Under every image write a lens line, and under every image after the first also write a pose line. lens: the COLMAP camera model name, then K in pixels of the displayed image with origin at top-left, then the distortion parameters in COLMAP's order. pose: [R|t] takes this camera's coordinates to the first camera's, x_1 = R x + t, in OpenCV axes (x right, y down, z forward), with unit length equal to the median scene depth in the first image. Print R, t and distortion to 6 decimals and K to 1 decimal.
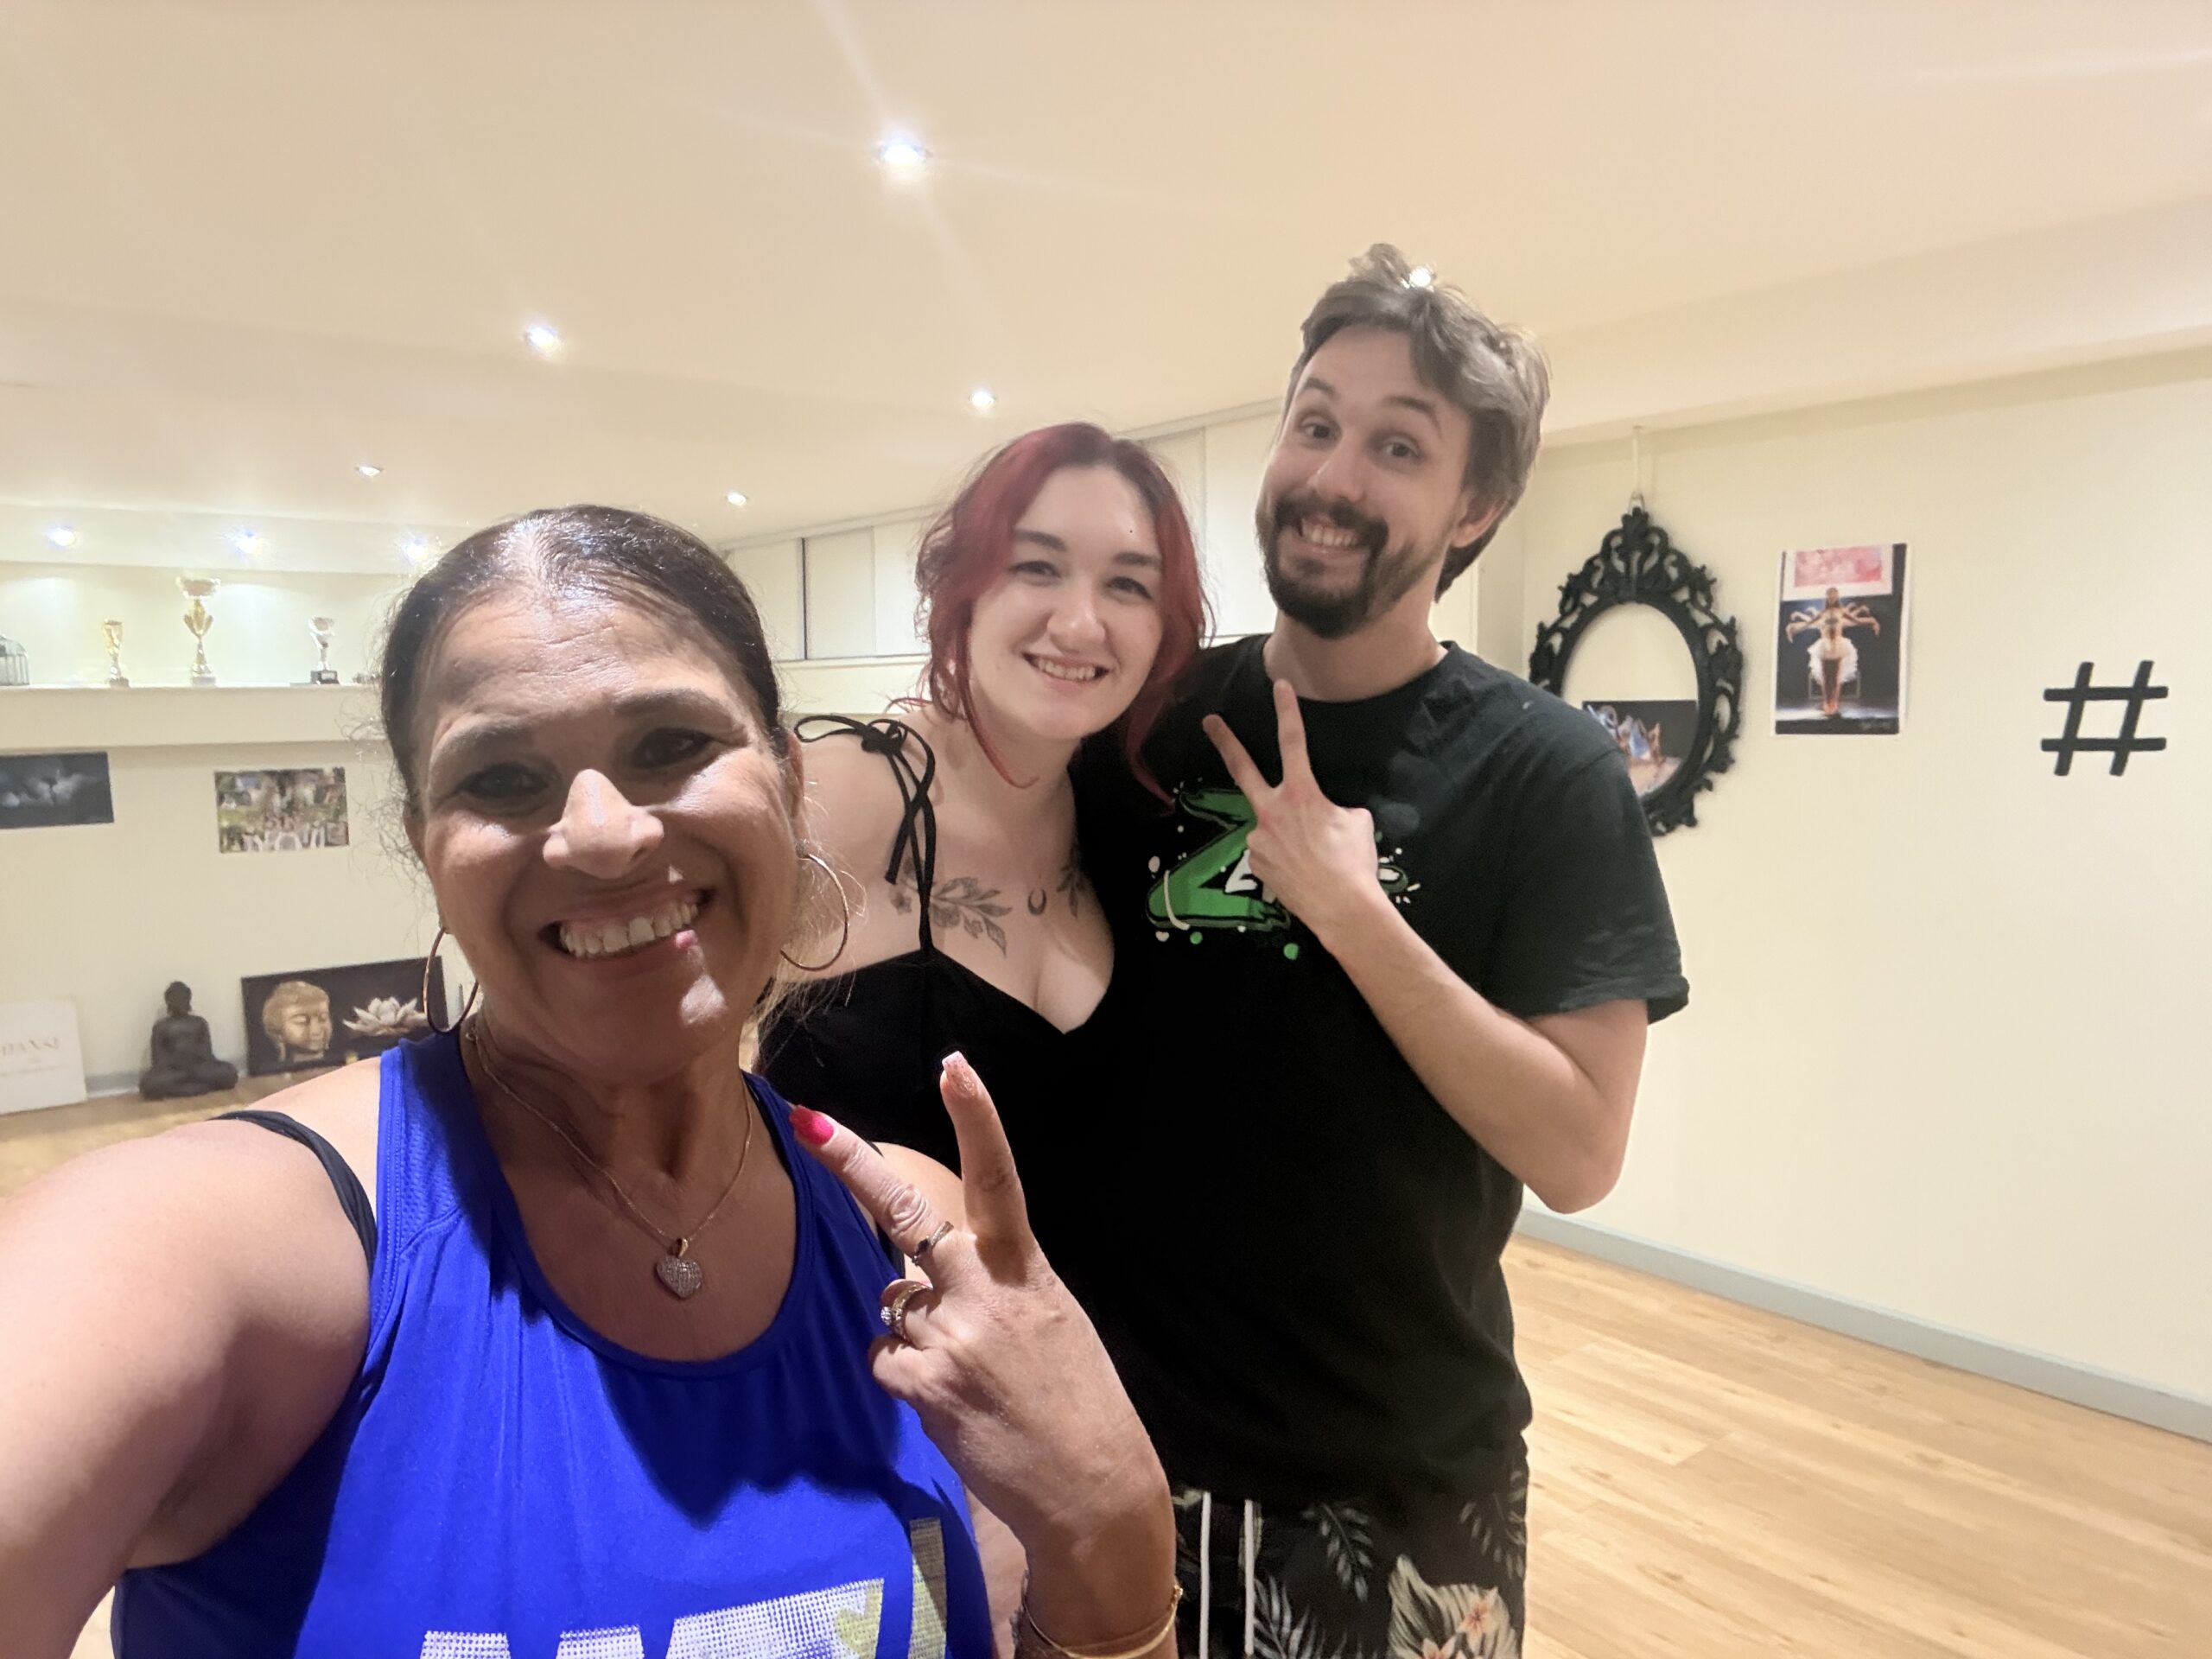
lens RADIAL K [[1515.9, 0, 1109.4], [0, 1515.9, 862.5], [0, 0, 1]] dist [0.005385, -0.043116]
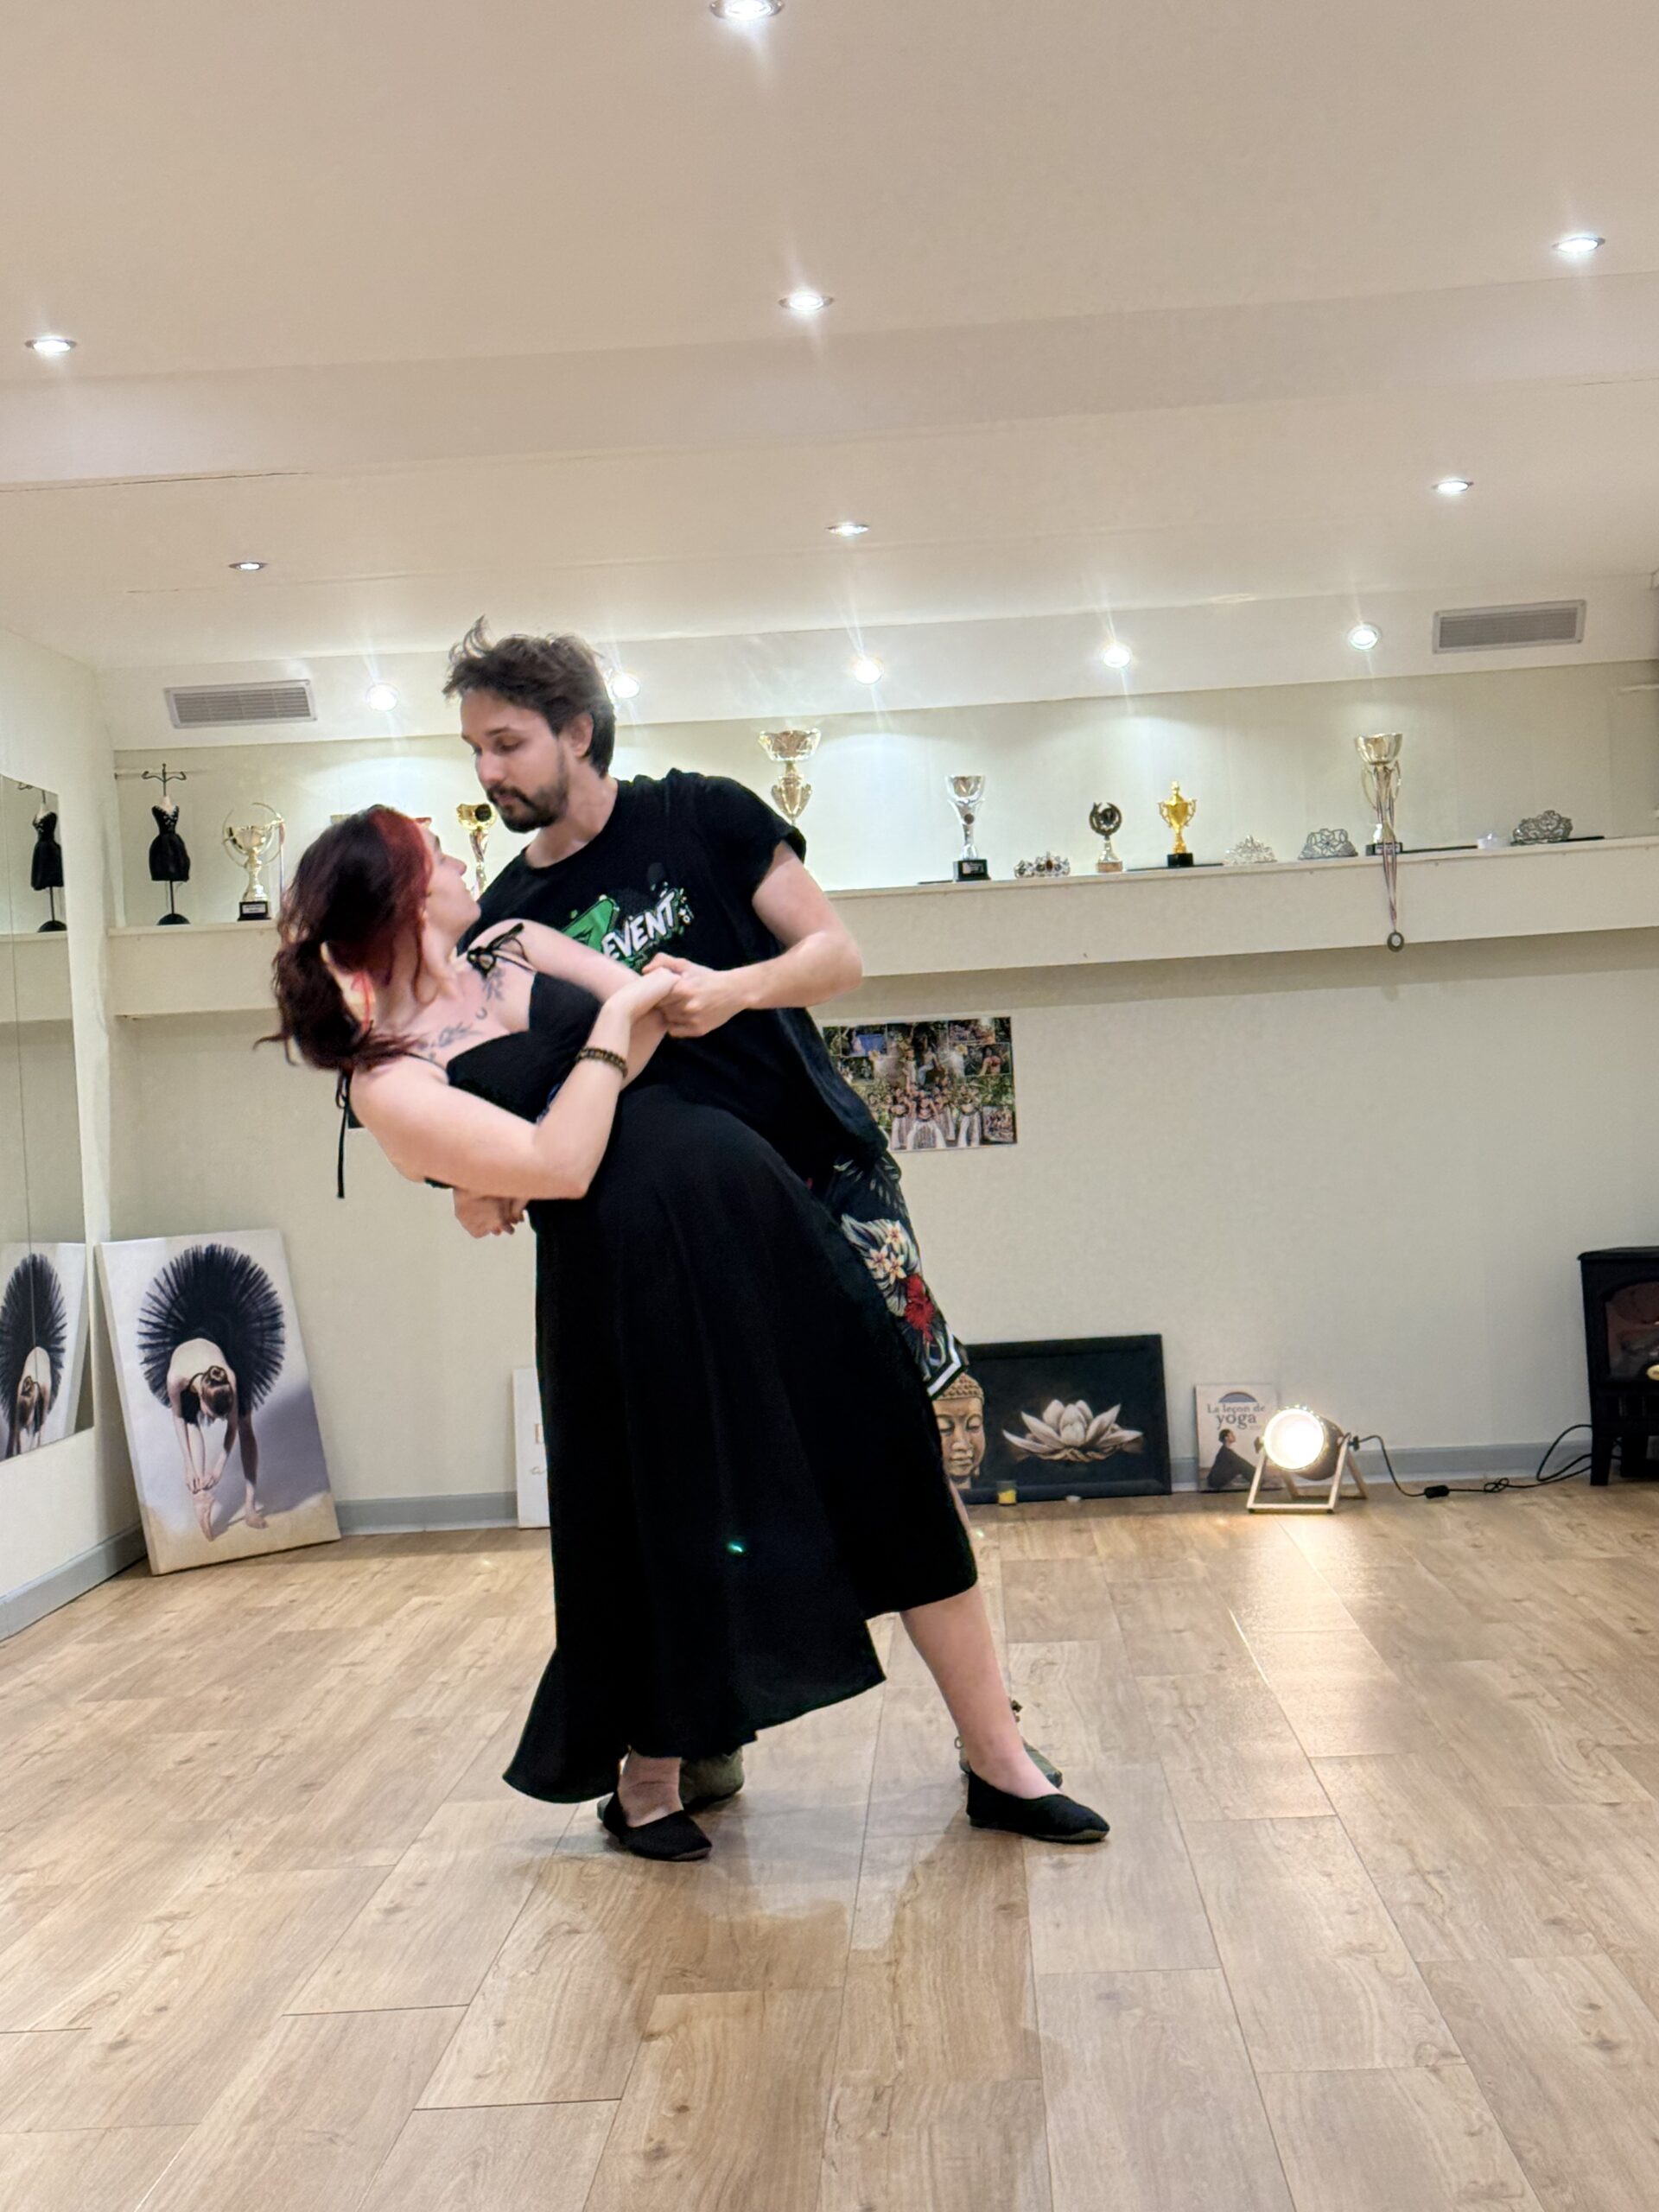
lens RADIAL K [[3502.8, 0, 796.4], [0, 3502.8, 1121.3], [0, 0, 1]] dist [0.157527, -0.152101]
pose [[0.730998, -0.029064, -0.681761, 0.413241], [-0.023240, 0.997453, -0.067441, 0.080132], [0.681984, 0.065144, 0.728460, -0.094272]]
